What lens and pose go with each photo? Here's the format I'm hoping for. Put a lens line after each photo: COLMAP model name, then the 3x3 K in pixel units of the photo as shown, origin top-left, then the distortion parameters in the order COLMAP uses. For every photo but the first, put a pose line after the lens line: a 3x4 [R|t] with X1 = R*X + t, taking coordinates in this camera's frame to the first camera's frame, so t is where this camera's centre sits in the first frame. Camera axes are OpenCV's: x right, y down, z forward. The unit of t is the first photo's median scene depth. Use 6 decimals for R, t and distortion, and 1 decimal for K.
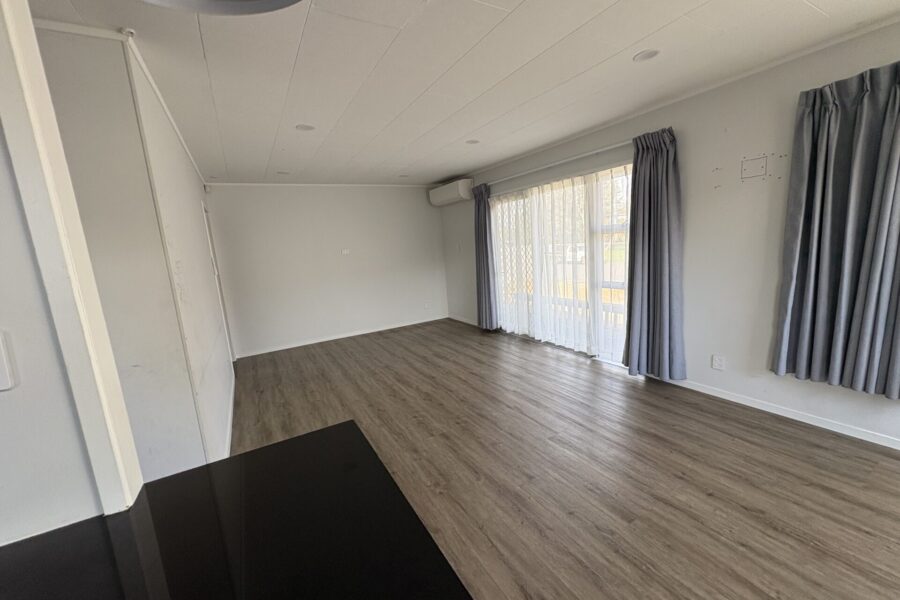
lens RADIAL K [[359.4, 0, 450.0], [0, 359.4, 300.0], [0, 0, 1]] dist [0.001165, 0.000518]
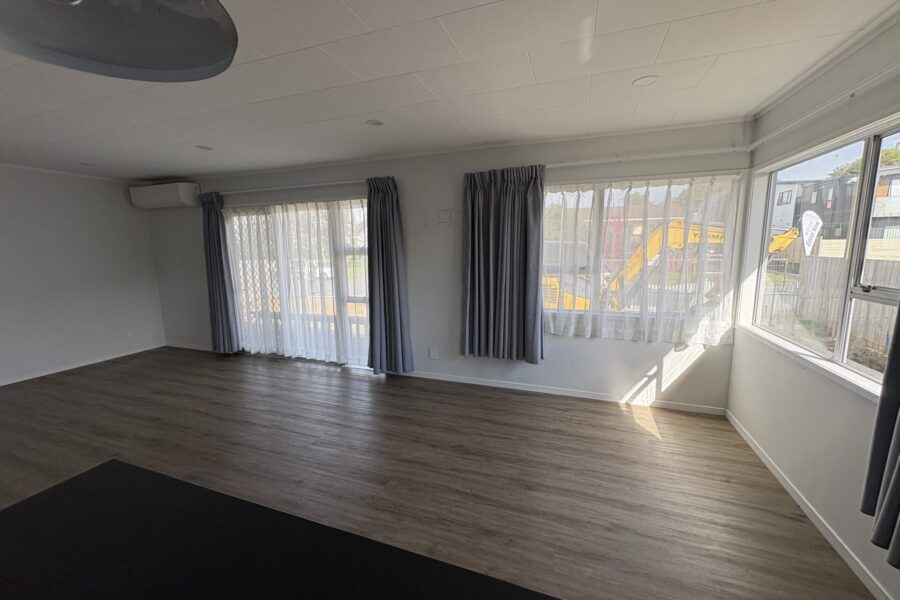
lens RADIAL K [[359.4, 0, 450.0], [0, 359.4, 300.0], [0, 0, 1]] dist [0.001165, 0.000518]
pose [[0.766071, -0.033380, 0.641889, -0.061655], [0.059967, 0.998007, -0.019669, 0.000766], [-0.639953, 0.053560, 0.766545, -0.082635]]
